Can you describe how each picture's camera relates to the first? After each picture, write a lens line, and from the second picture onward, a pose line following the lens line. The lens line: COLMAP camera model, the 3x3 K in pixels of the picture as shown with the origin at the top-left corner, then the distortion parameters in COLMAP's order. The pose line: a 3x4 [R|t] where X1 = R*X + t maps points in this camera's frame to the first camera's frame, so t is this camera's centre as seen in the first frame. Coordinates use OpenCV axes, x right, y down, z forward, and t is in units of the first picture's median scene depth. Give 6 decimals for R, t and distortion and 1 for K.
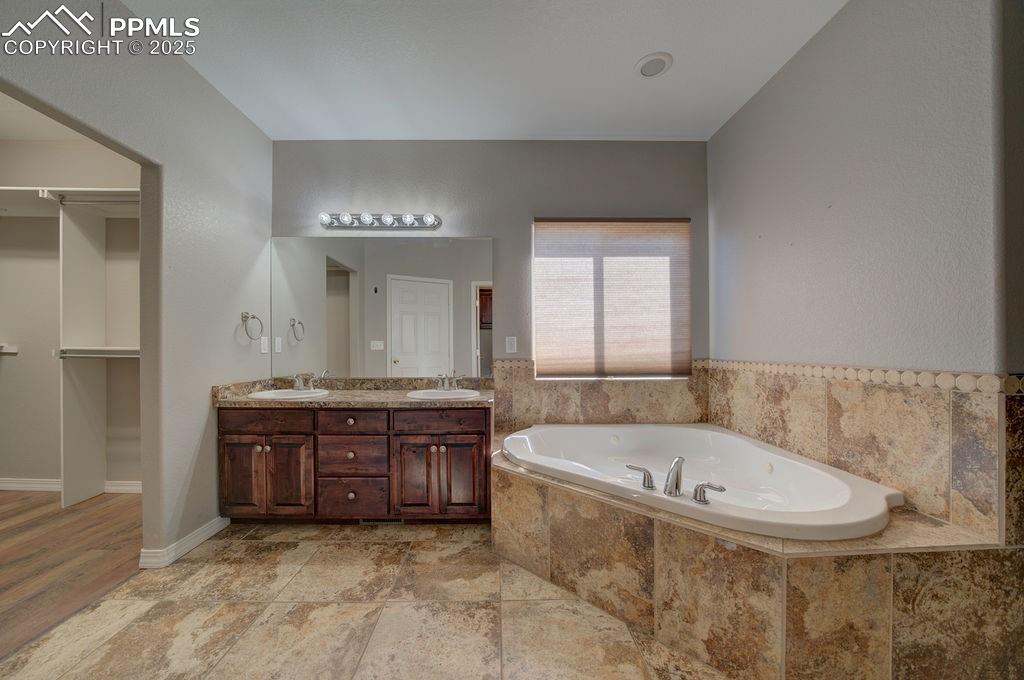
lens RADIAL K [[353.4, 0, 496.9], [0, 353.4, 344.9], [0, 0, 1]] dist [-0.032285, -0.000156]
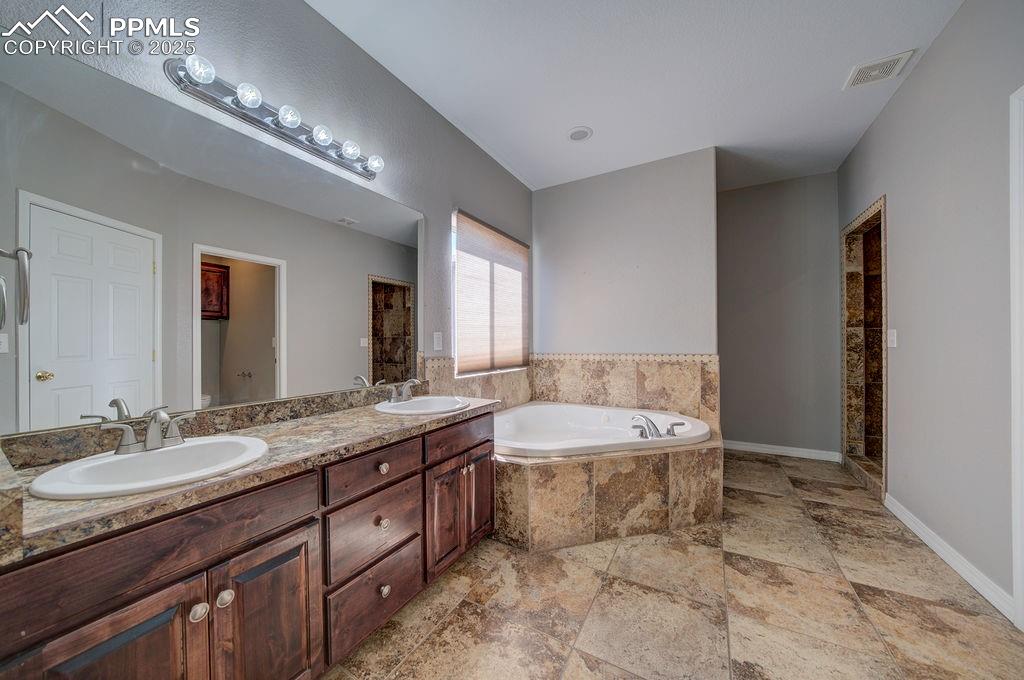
lens RADIAL K [[353.4, 0, 494.3], [0, 353.4, 342.4], [0, 0, 1]] dist [-0.032285, -0.000156]
pose [[0.533349, 0.004138, 0.845885, -0.815647], [-0.001303, 0.999991, -0.004071, 0.007224], [-0.845894, 0.001069, 0.533349, 0.520601]]
